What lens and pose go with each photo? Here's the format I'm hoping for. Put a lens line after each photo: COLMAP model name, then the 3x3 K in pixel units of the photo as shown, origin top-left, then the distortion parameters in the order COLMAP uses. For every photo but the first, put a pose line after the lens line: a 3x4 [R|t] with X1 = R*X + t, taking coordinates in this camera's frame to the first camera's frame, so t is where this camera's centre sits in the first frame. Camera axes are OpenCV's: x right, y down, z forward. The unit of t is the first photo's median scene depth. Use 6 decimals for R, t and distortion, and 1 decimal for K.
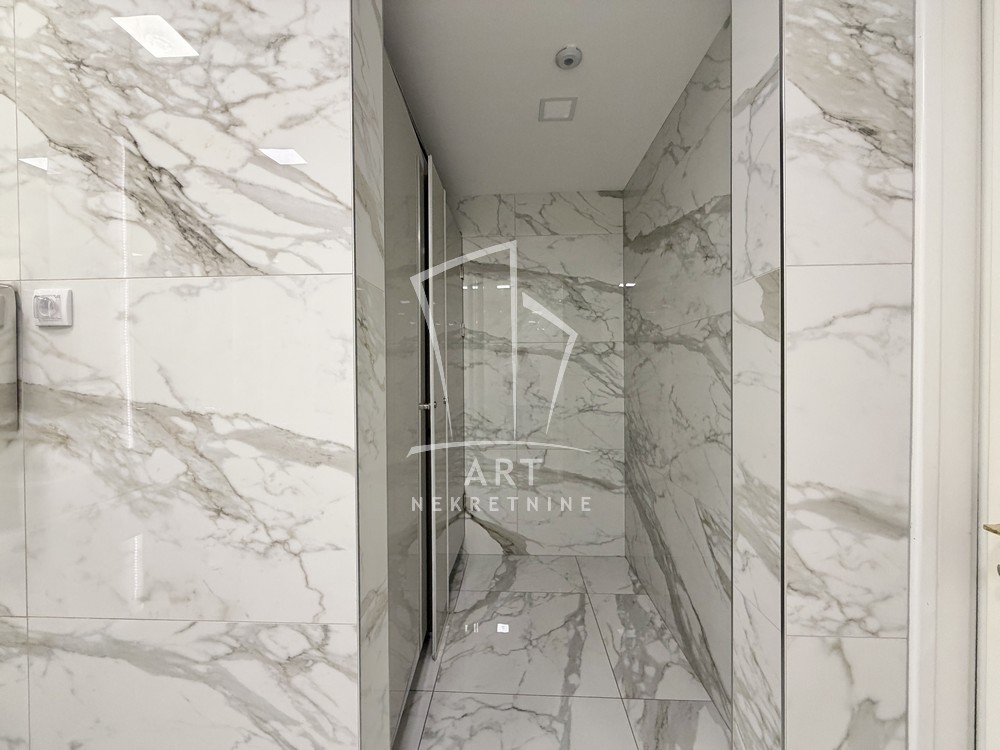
lens RADIAL K [[398.4, 0, 496.2], [0, 398.4, 376.3], [0, 0, 1]] dist [-0.001973, 0.000319]
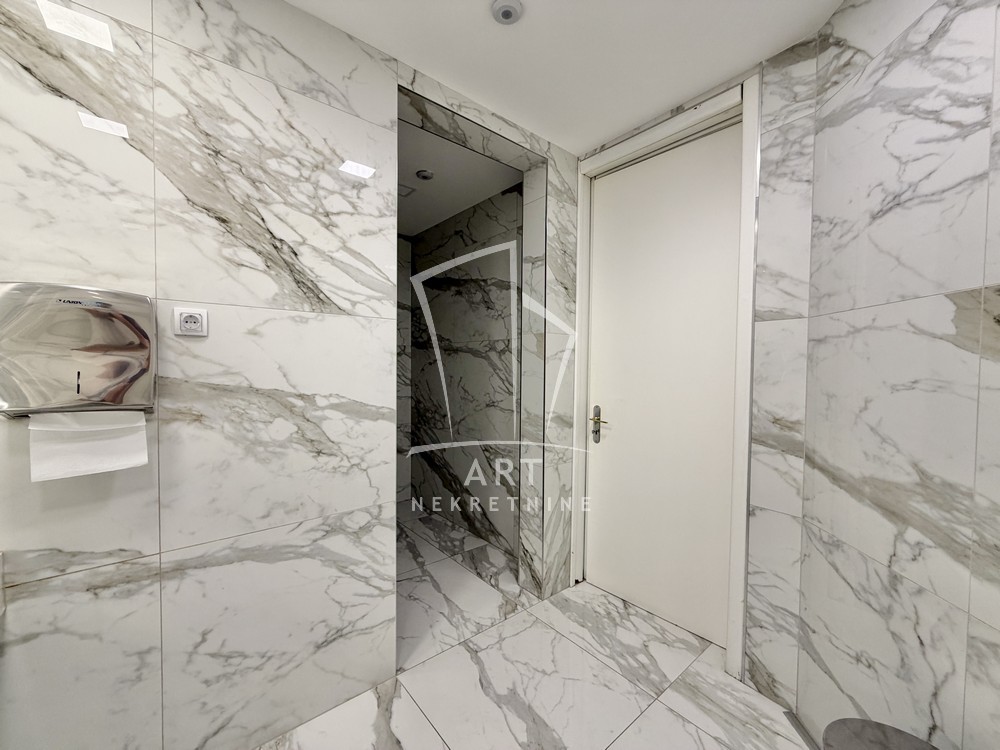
lens RADIAL K [[398.4, 0, 496.2], [0, 398.4, 376.3], [0, 0, 1]] dist [-0.001973, 0.000319]
pose [[0.740352, -0.004087, 0.672207, -1.270894], [-0.008461, 0.999846, 0.015398, -0.015019], [-0.672166, -0.017088, 0.740203, -0.743333]]
